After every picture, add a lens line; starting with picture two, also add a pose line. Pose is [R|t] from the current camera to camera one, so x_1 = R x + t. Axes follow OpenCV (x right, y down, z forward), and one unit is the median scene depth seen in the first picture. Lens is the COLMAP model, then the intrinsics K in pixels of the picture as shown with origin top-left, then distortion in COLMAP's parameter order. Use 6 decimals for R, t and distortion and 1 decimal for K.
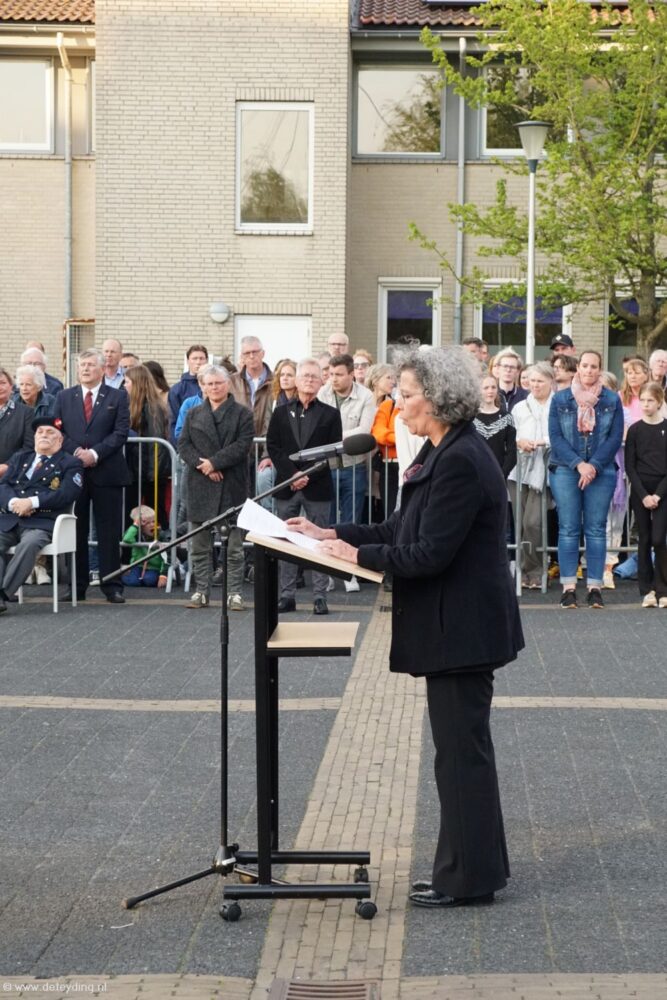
lens RADIAL K [[2623.0, 0, 333.5], [0, 2623.0, 500.0], [0, 0, 1]] dist [0.170235, 1.100323]
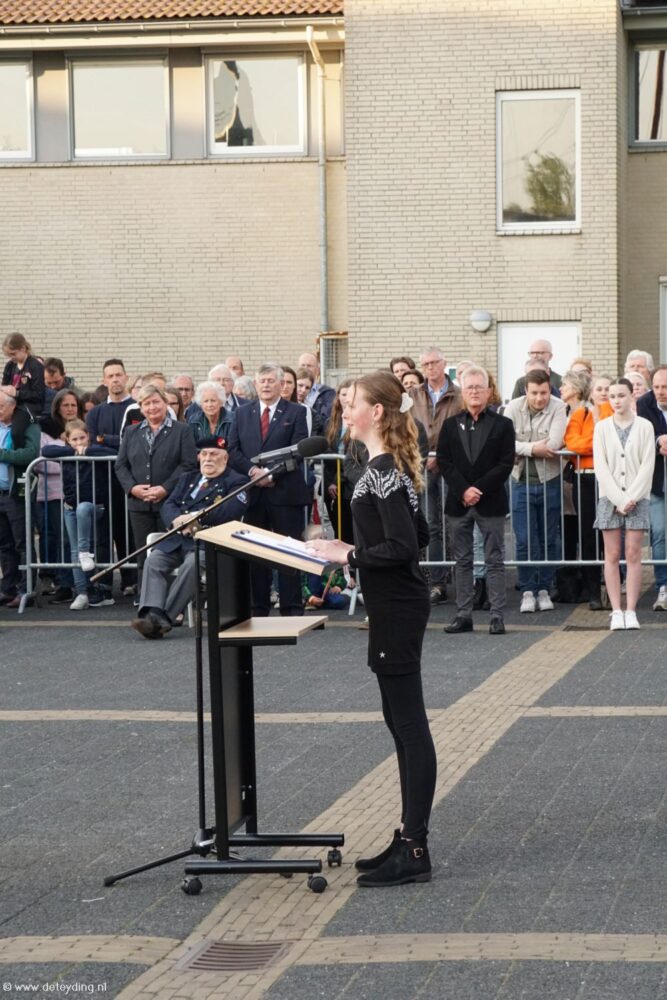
lens RADIAL K [[3011.5, 0, 338.4], [0, 3011.5, 483.0], [0, 0, 1]] dist [0.287415, 0.772362]
pose [[0.990470, -0.019708, -0.136311, 0.050345], [0.017344, 0.999678, -0.018508, 0.004388], [0.136631, 0.015968, 0.990493, -0.055755]]
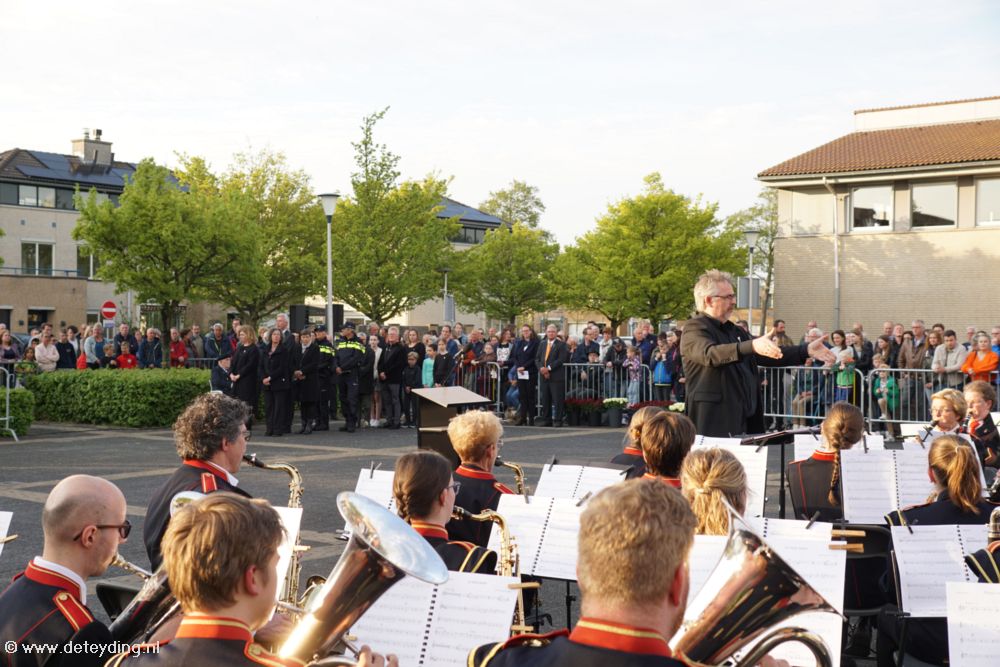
lens RADIAL K [[1454.3, 0, 498.9], [0, 1454.3, 345.4], [0, 0, 1]] dist [0.017366, 0.174537]
pose [[0.777328, -0.008749, -0.629035, 0.429409], [-0.022170, 0.998901, -0.041289, 0.010050], [0.628705, 0.046041, 0.776280, -0.052717]]
